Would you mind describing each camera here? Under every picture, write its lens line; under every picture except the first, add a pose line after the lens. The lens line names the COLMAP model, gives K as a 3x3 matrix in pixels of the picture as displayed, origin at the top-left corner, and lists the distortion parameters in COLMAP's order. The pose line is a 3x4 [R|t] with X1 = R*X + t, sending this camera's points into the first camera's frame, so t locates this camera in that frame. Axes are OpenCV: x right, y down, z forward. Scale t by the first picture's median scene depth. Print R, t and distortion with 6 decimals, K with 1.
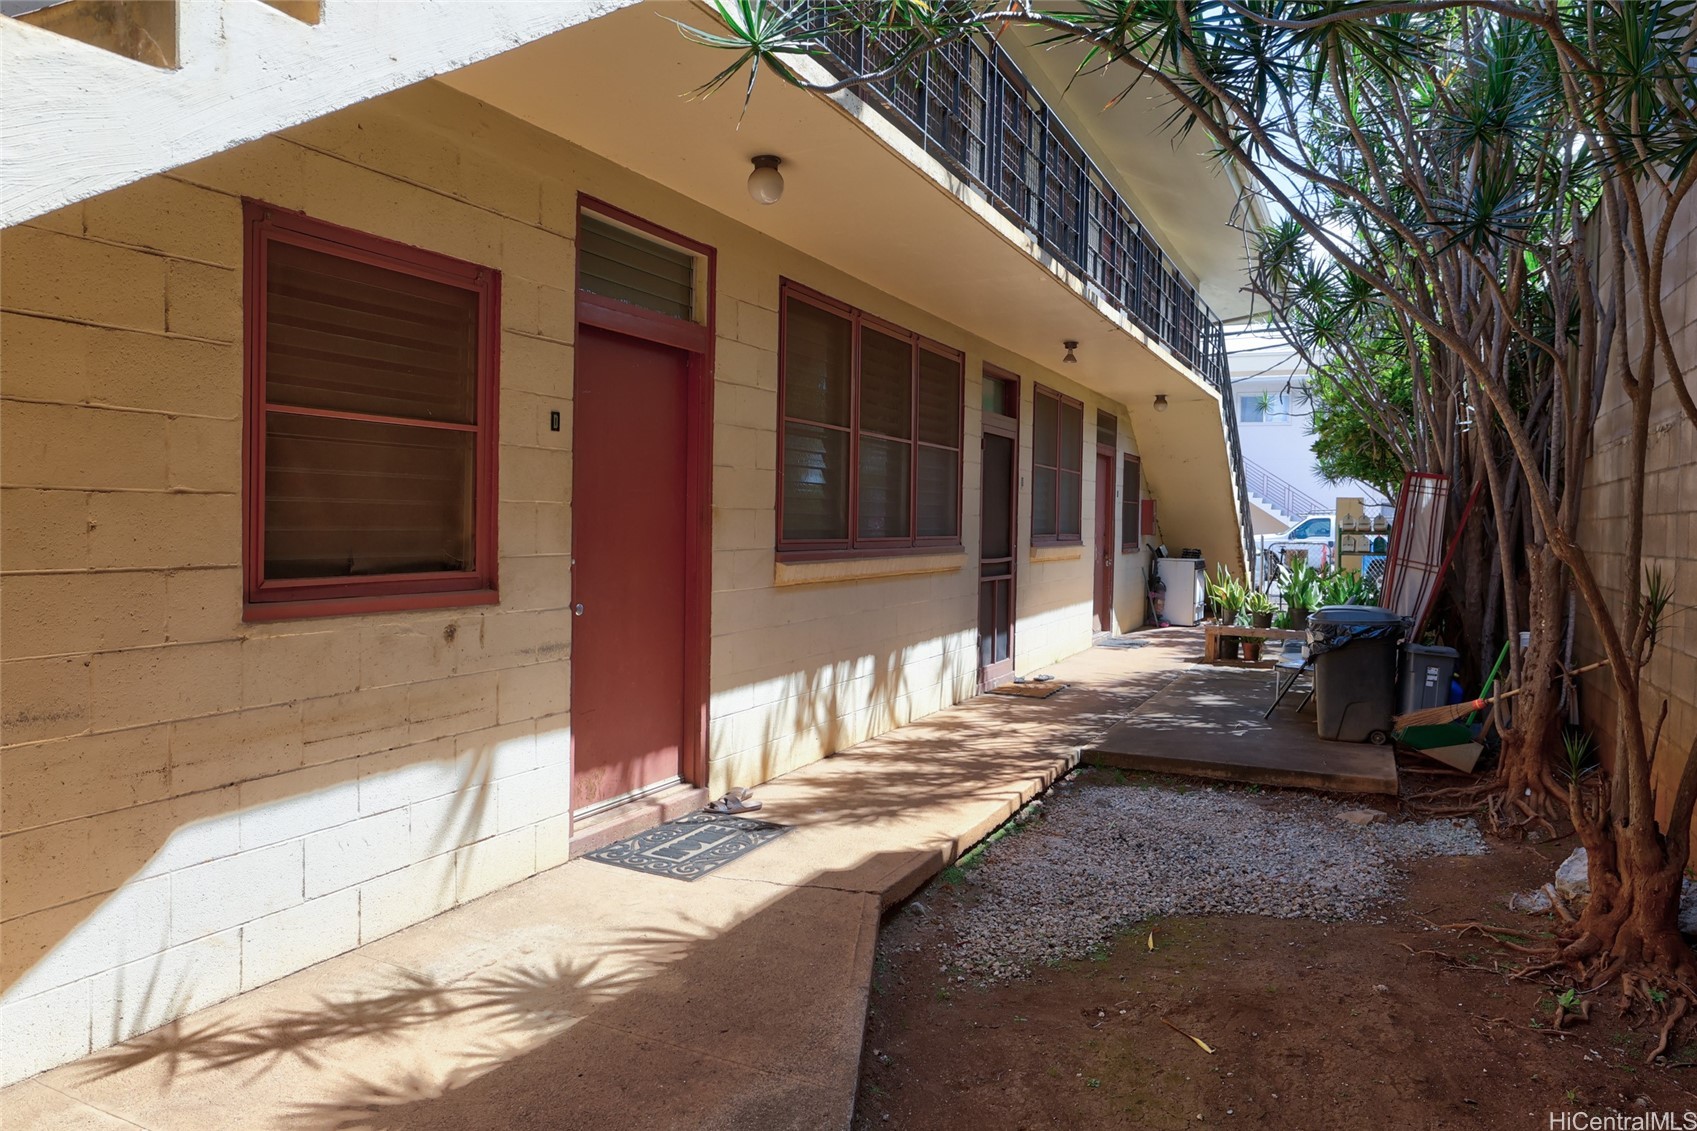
lens RADIAL K [[995.0, 0, 848.5], [0, 995.0, 565.5], [0, 0, 1]] dist [-0.004438, 0.000337]
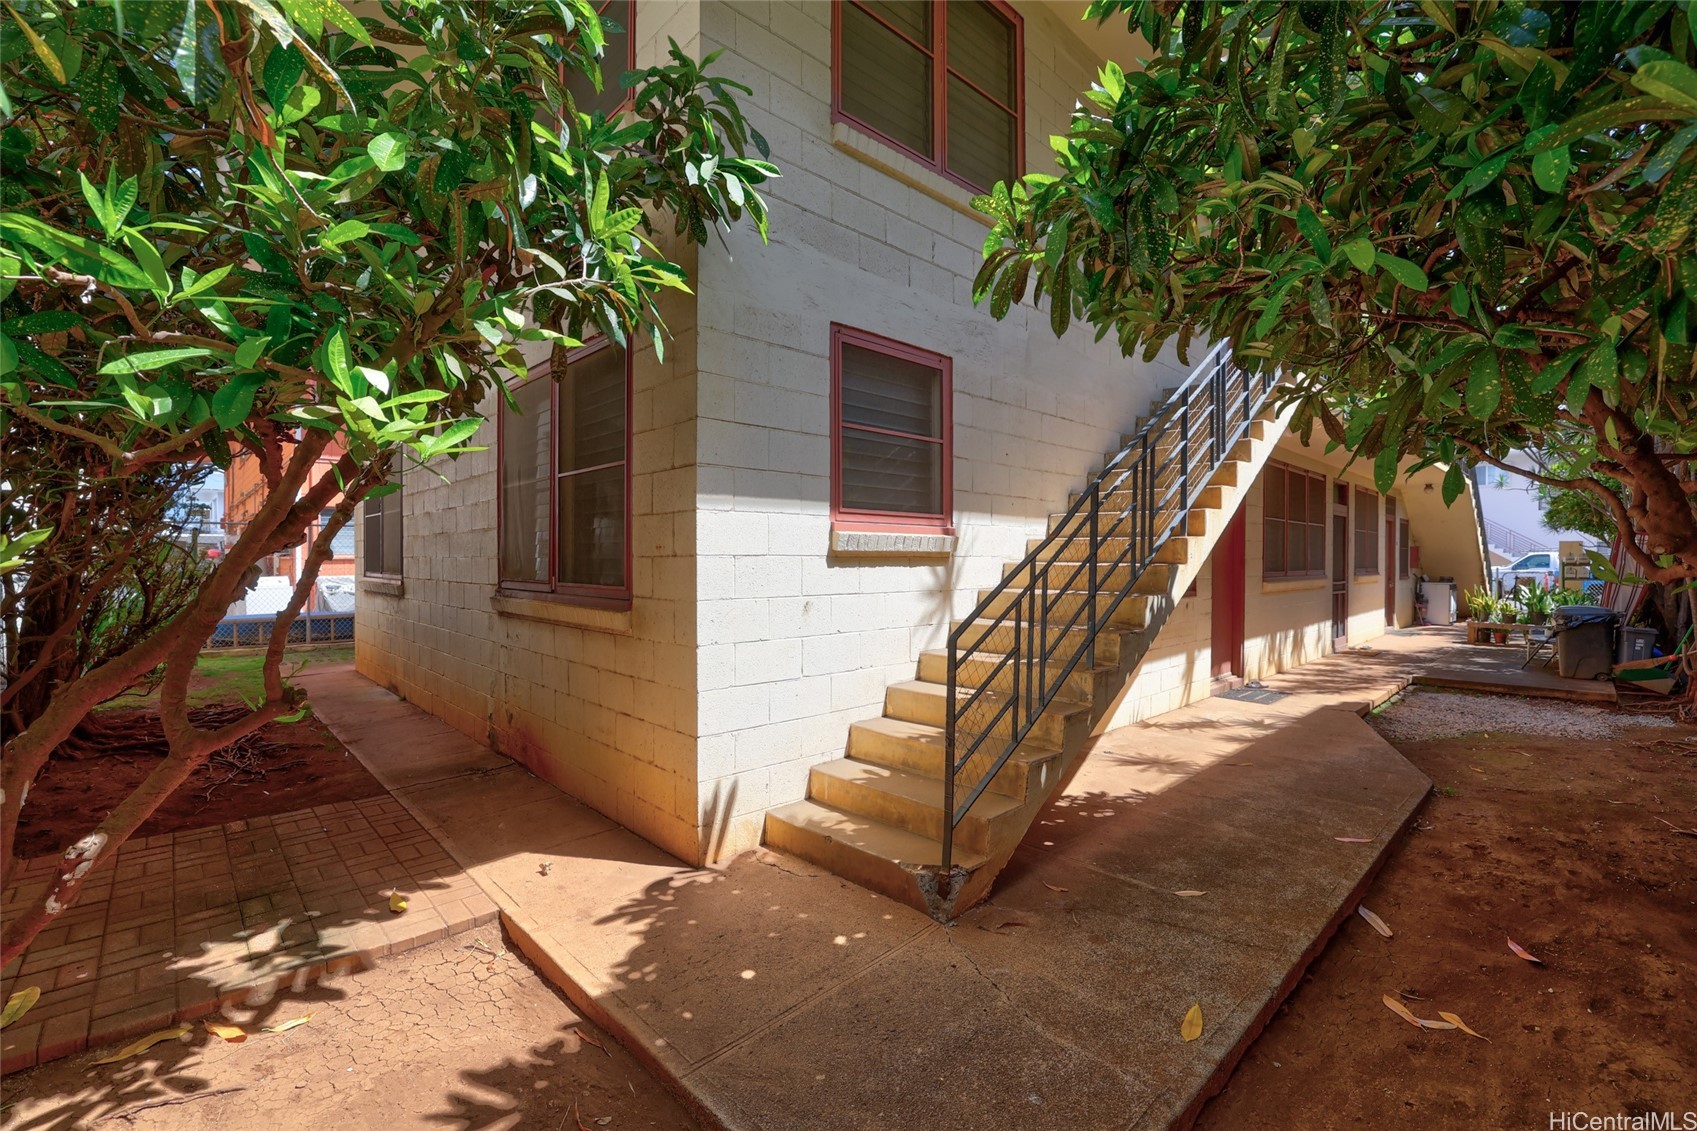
lens RADIAL K [[731.8, 0, 834.8], [0, 731.8, 578.5], [0, 0, 1]] dist [-0.048954, 0.021010]
pose [[0.947366, -0.006803, -0.320079, -0.322975], [0.000274, 0.999791, -0.020437, 0.013861], [0.320151, 0.019273, 0.947170, -0.583470]]
